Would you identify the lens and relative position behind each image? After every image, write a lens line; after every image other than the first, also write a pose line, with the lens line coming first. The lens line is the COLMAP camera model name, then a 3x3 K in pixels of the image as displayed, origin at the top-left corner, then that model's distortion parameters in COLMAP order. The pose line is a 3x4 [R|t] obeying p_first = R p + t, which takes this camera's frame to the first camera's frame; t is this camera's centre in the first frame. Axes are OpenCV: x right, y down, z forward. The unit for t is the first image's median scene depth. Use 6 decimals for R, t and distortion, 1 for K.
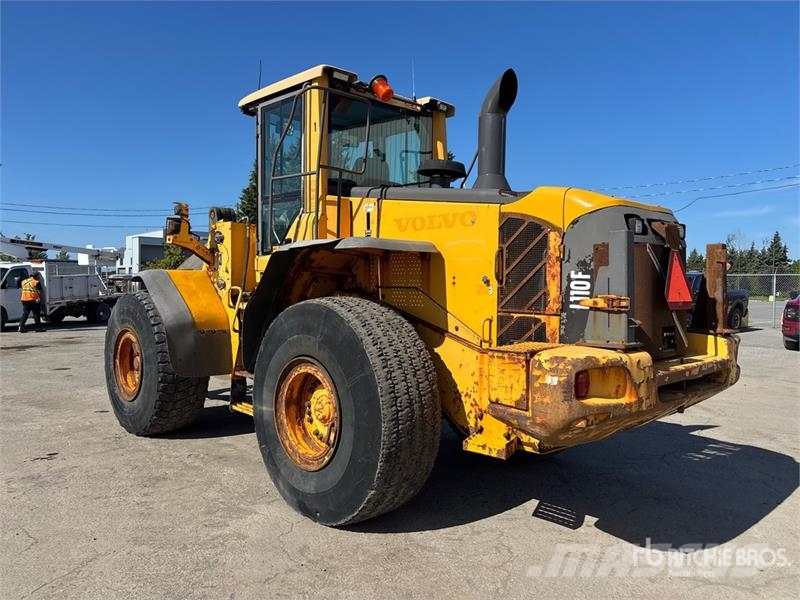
lens RADIAL K [[603.9, 0, 397.9], [0, 603.9, 291.1], [0, 0, 1]] dist [0.045242, -0.045411]
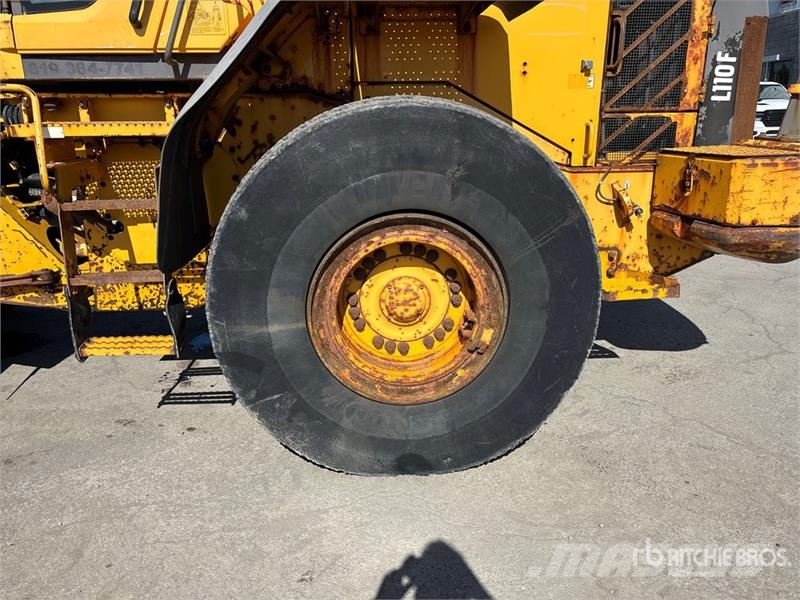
lens RADIAL K [[630.7, 0, 398.7], [0, 630.7, 288.8], [0, 0, 1]] dist [0.104855, -0.128075]
pose [[0.646178, -0.224481, 0.729426, -0.657858], [0.029103, 0.962316, 0.270371, 0.025010], [-0.762632, -0.153479, 0.628361, 0.726243]]
